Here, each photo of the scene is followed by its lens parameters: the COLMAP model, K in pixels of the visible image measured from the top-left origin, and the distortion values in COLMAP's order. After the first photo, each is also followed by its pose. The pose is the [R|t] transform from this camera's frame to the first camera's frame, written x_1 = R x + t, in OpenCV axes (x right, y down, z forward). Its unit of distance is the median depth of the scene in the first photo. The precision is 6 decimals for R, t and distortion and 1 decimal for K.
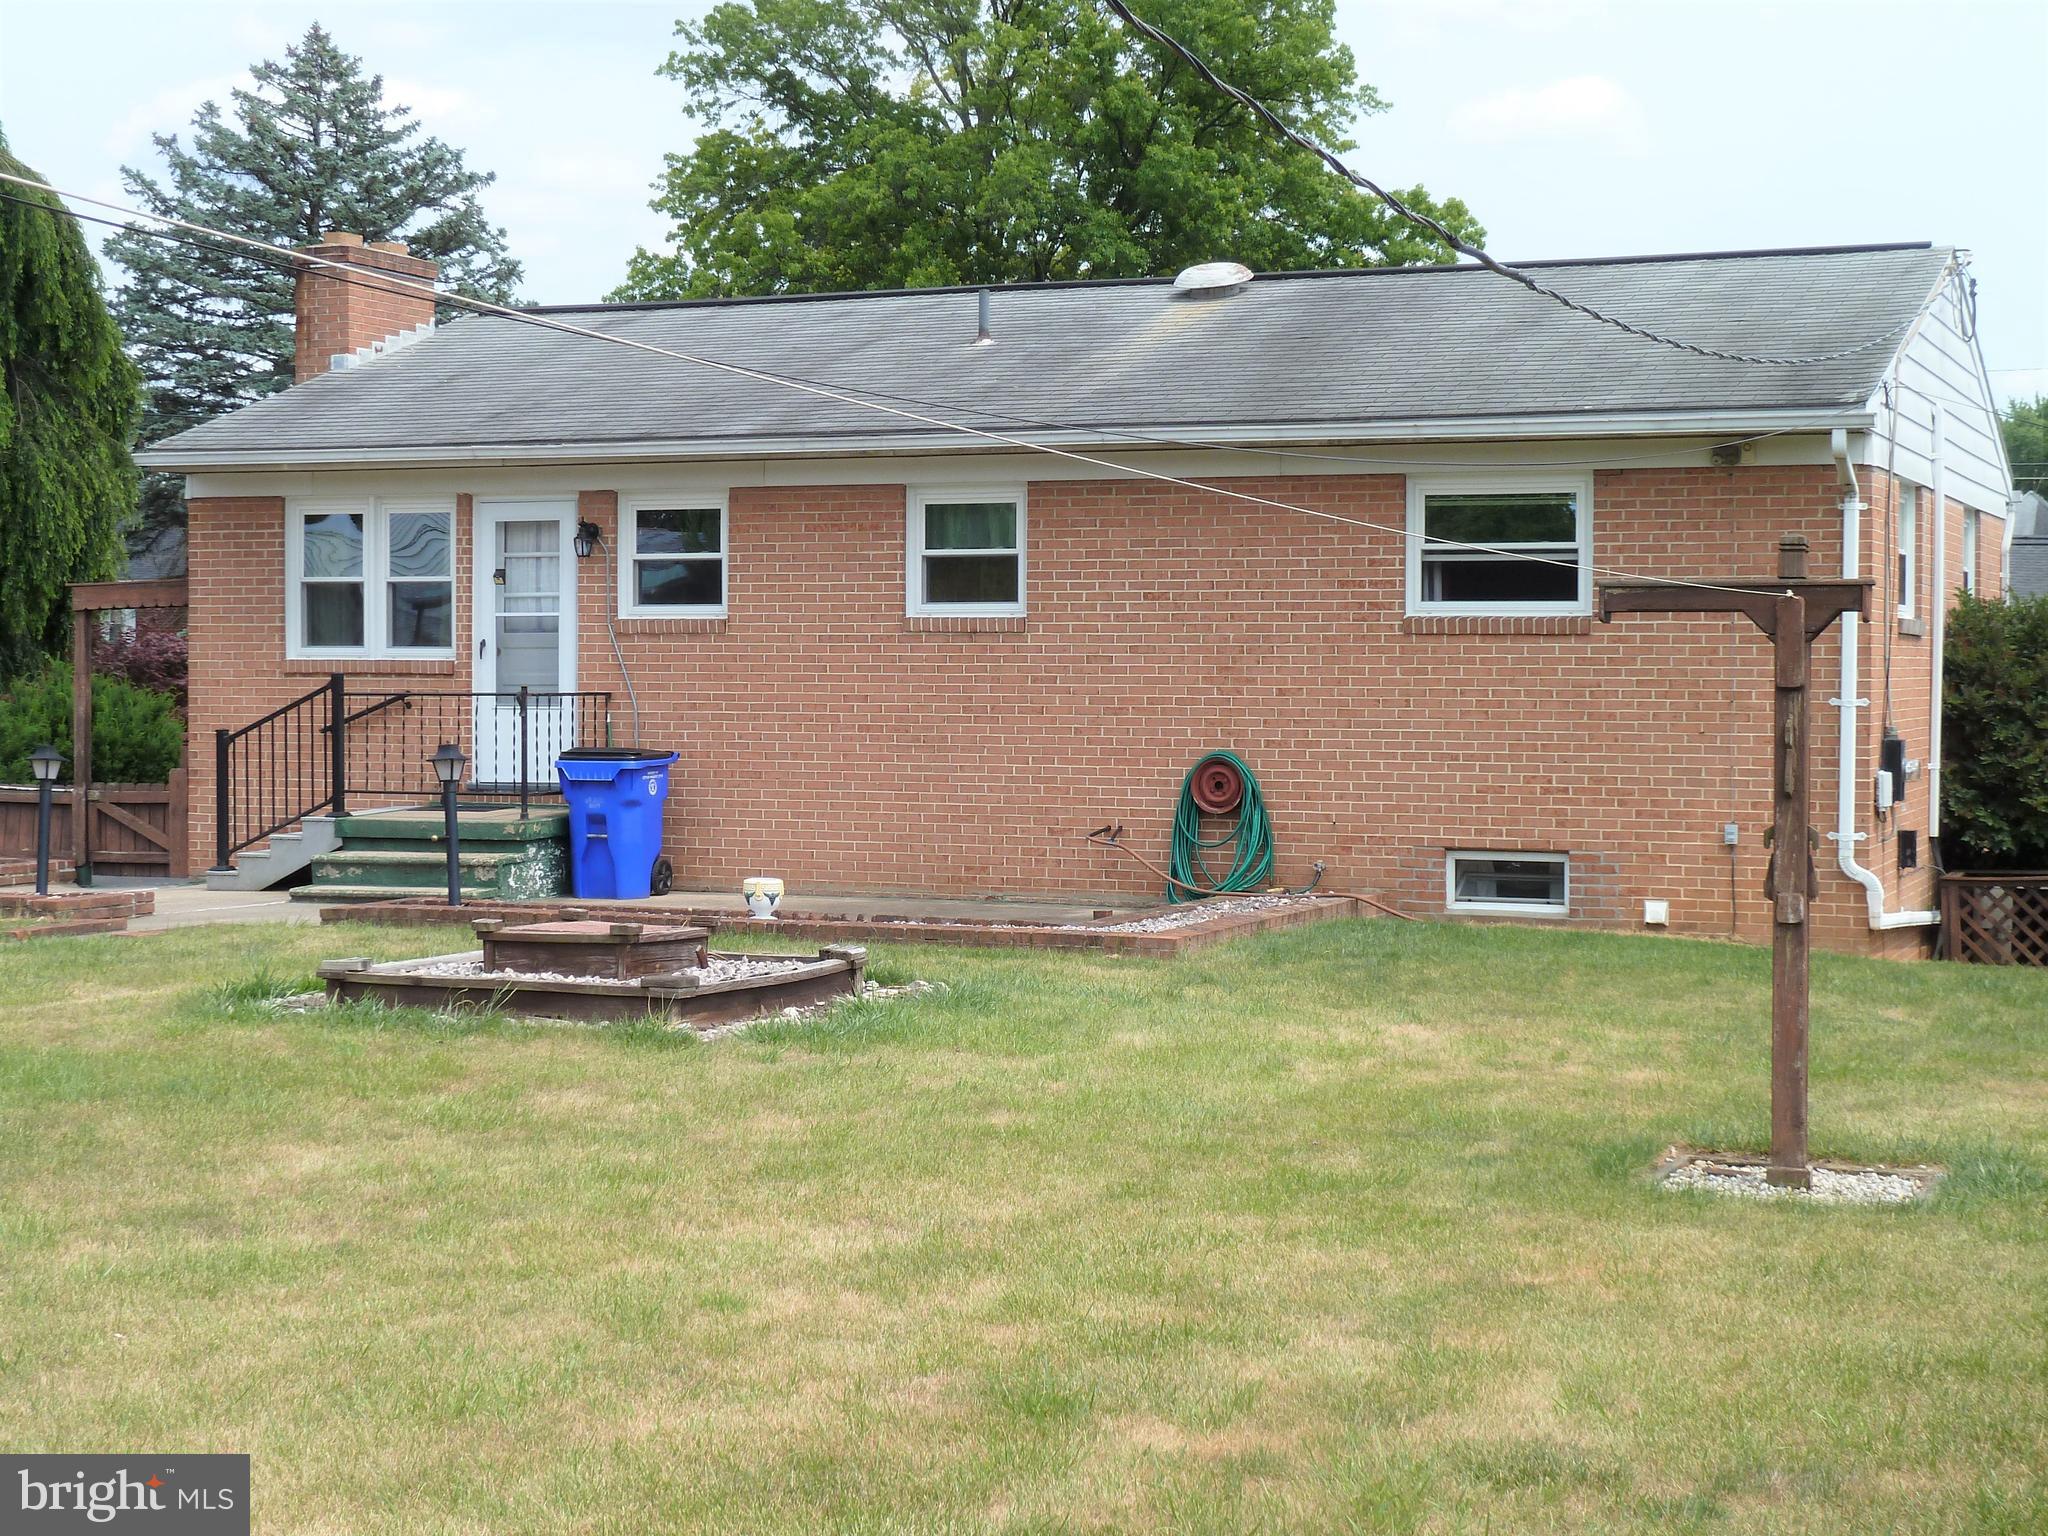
lens RADIAL K [[3118.9, 0, 1020.5], [0, 3118.9, 762.2], [0, 0, 1]] dist [-0.000940, 0.000000]
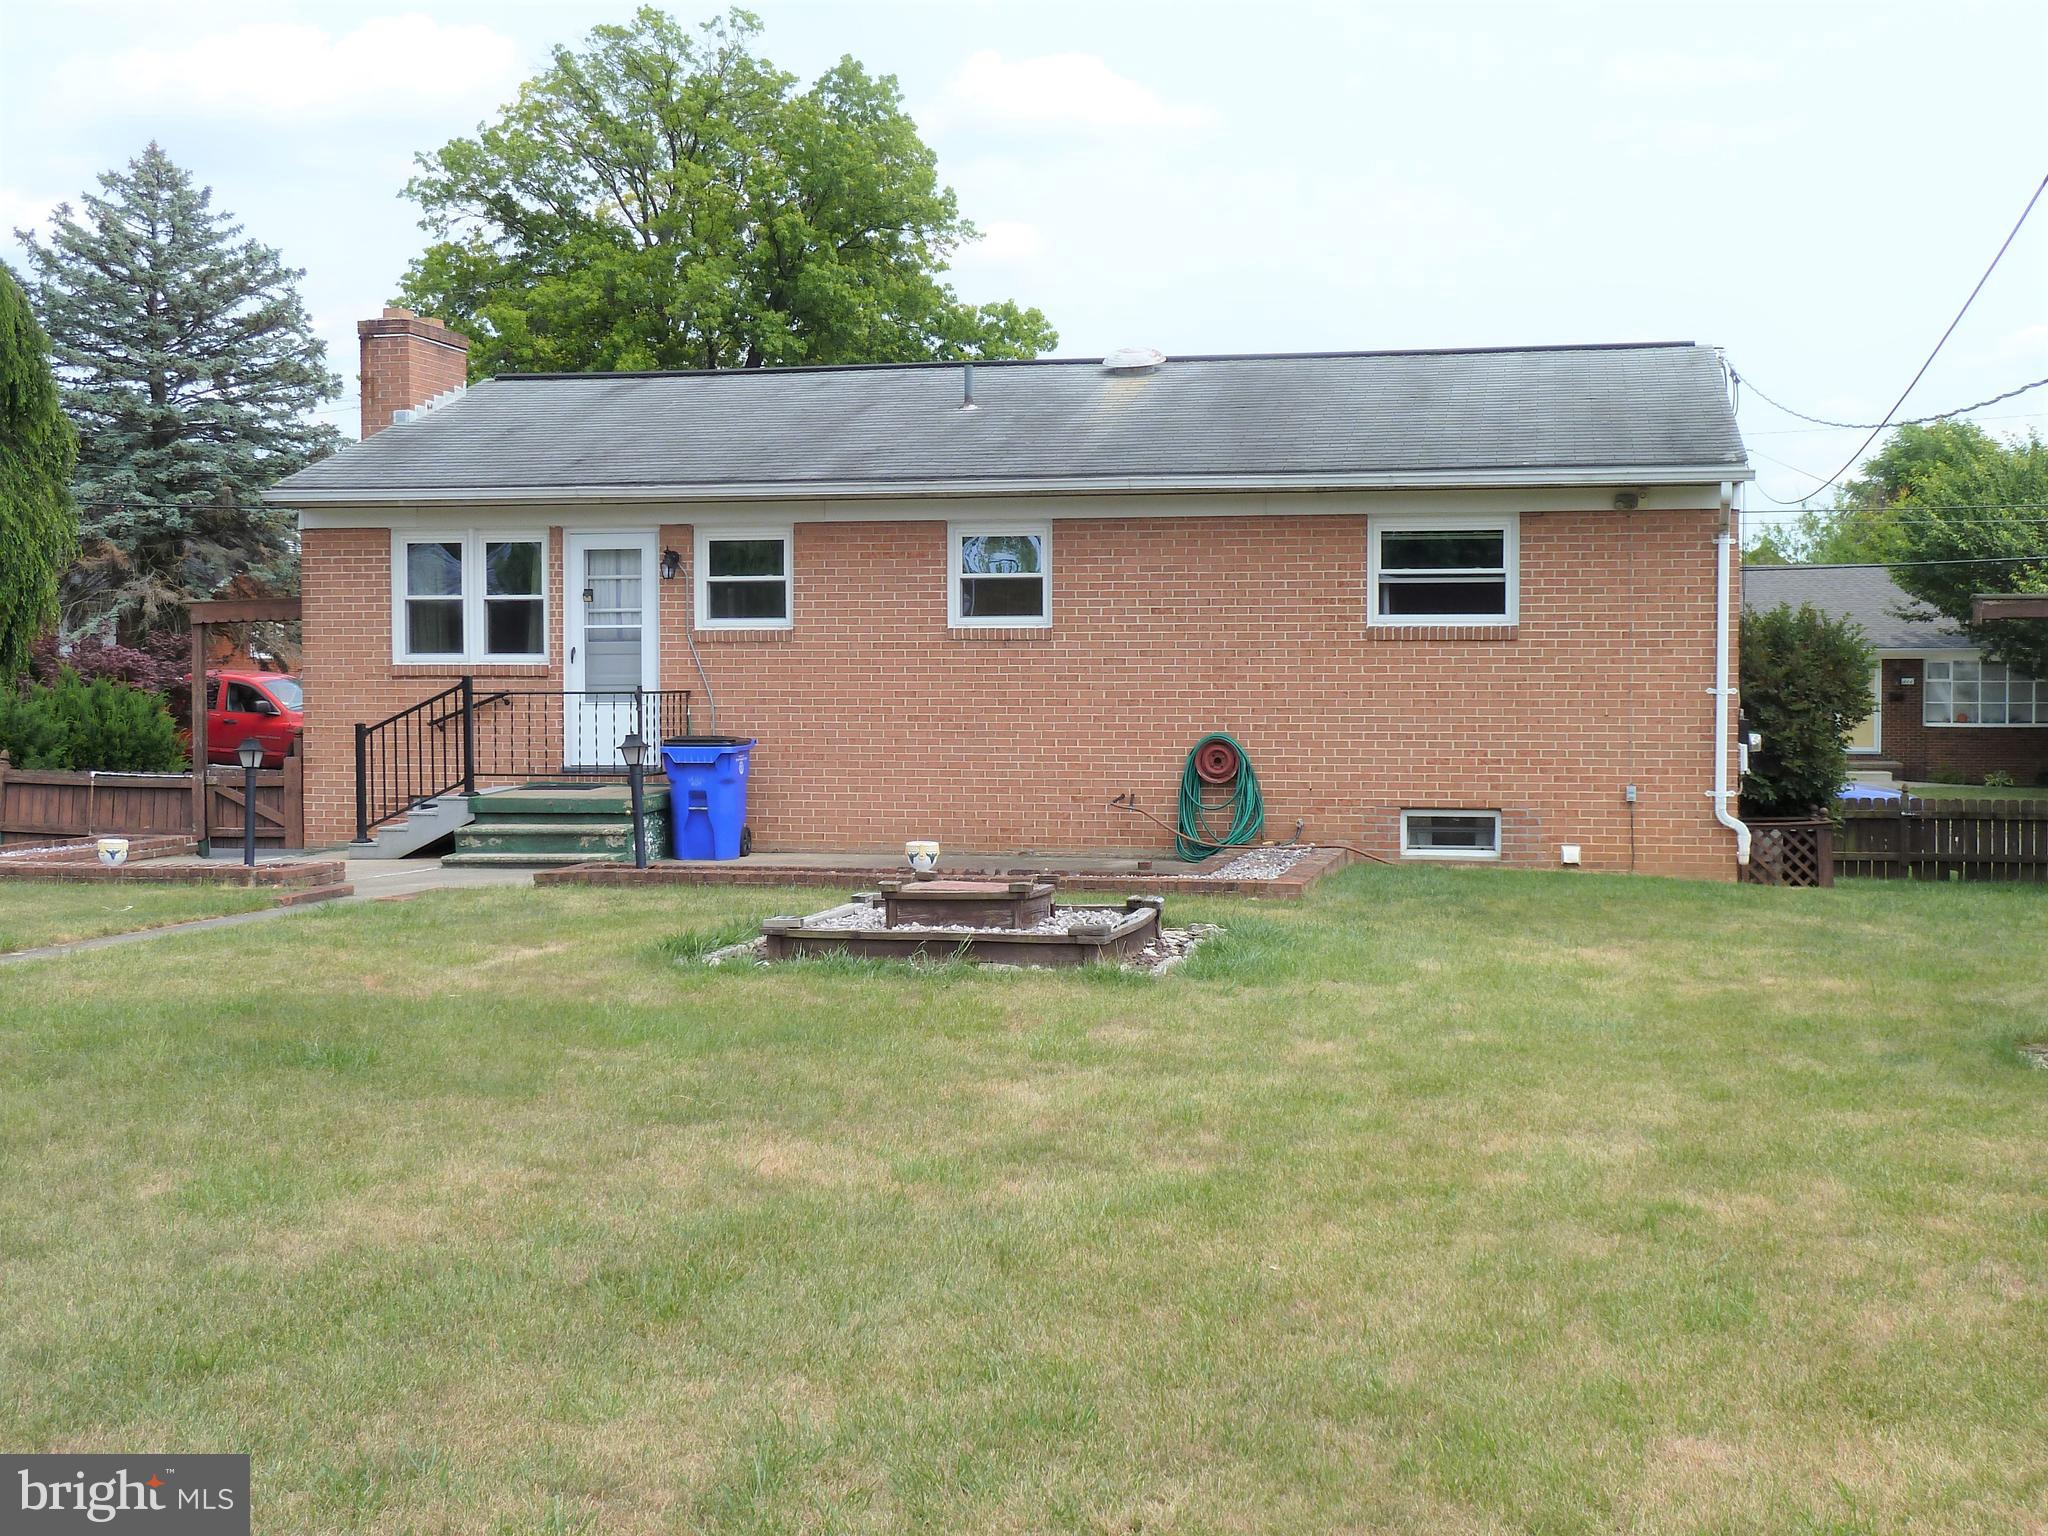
lens RADIAL K [[2381.0, 0, 1032.4], [0, 2381.0, 775.1], [0, 0, 1]] dist [0.004944, 0.000000]
pose [[0.982855, -0.013243, 0.183905, -0.173915], [0.010646, 0.999829, 0.015098, -0.001948], [-0.184074, -0.012881, 0.982828, 0.061978]]
